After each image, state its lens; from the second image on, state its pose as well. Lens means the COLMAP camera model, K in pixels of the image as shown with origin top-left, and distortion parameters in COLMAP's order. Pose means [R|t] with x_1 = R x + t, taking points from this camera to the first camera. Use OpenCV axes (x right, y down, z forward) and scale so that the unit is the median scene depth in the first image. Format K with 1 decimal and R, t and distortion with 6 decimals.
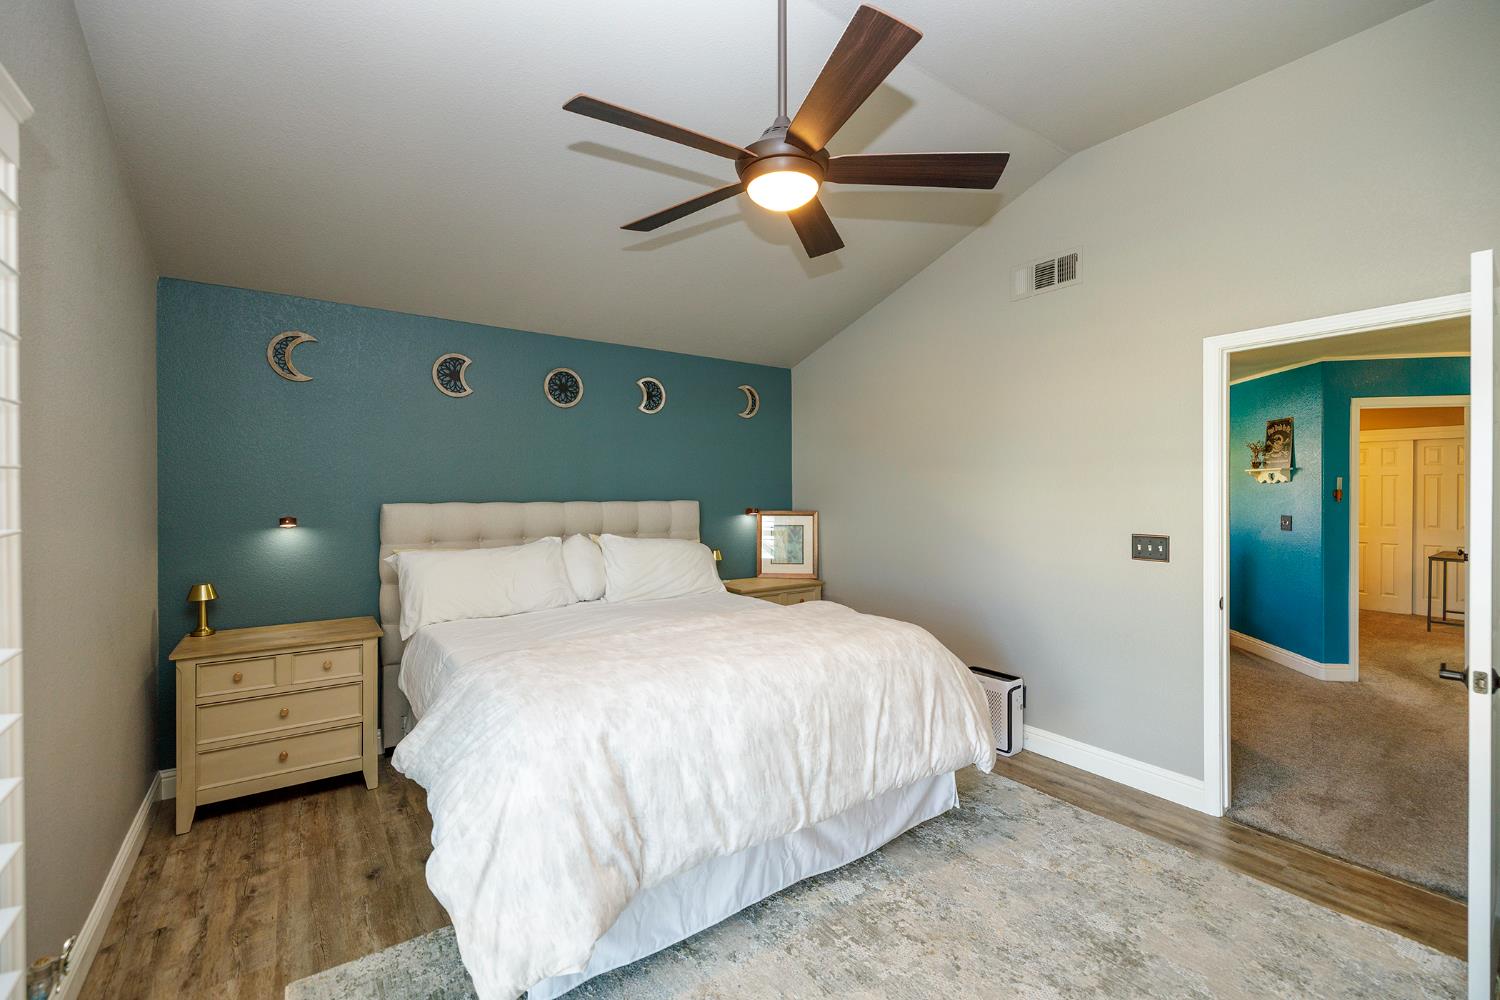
lens RADIAL K [[626.9, 0, 735.7], [0, 626.9, 496.3], [0, 0, 1]] dist [-0.000481, 0.000063]
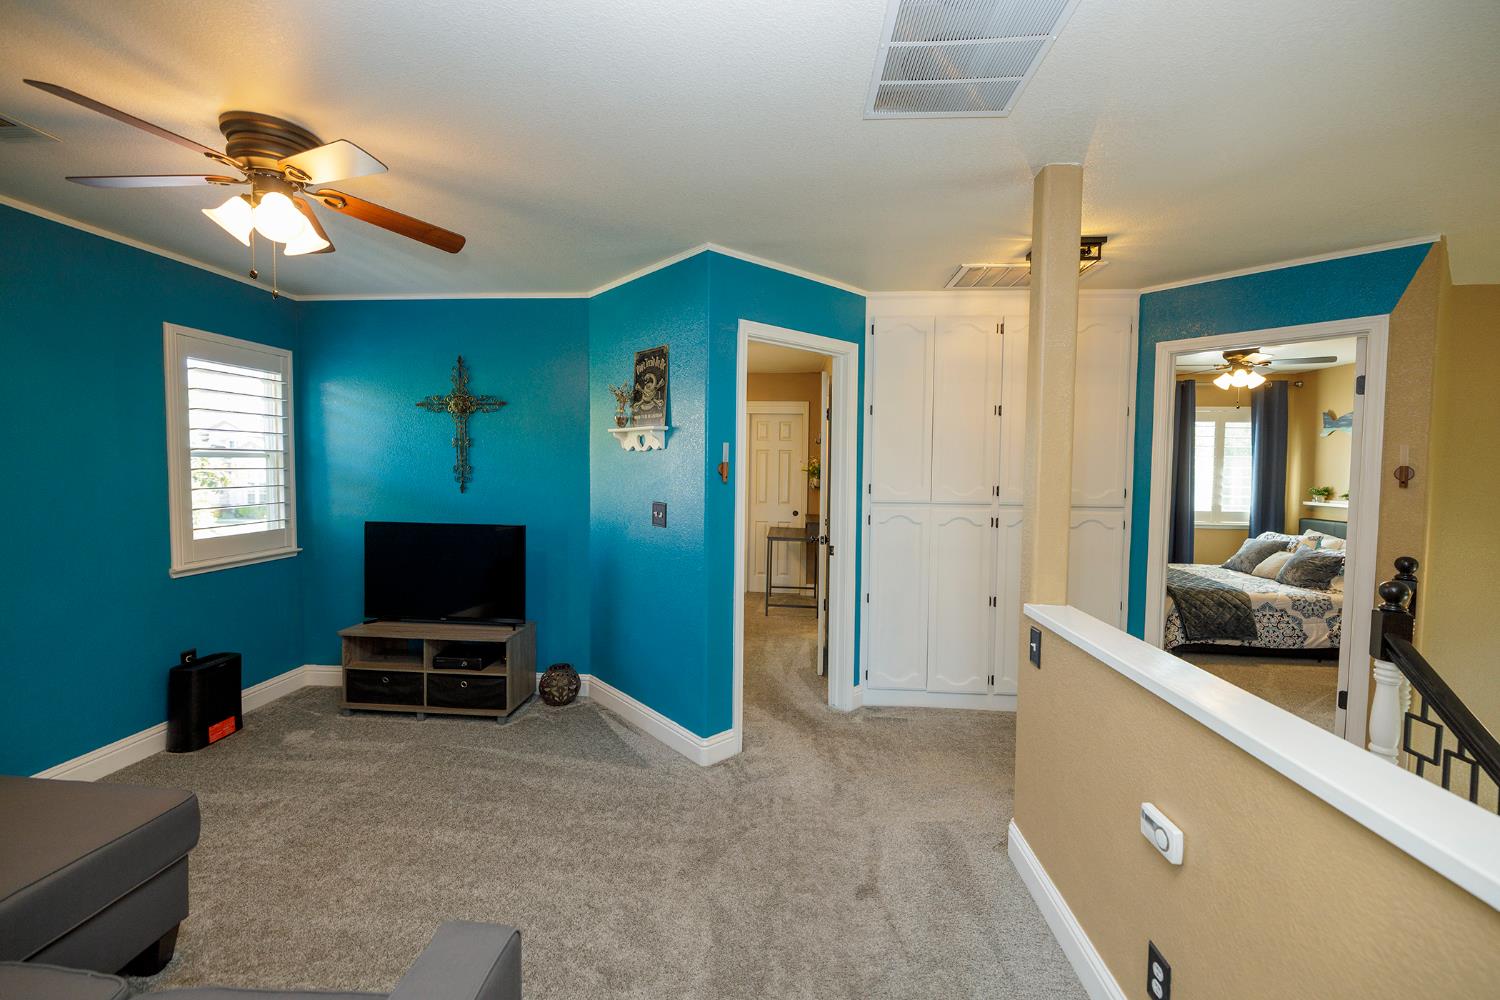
lens RADIAL K [[626.9, 0, 743.3], [0, 626.9, 497.1], [0, 0, 1]] dist [-0.000481, 0.000063]
pose [[0.639140, -0.027575, 0.768596, 0.365966], [-0.011686, 0.998894, 0.045554, -0.003802], [-0.769002, -0.038097, 0.638111, 0.434945]]
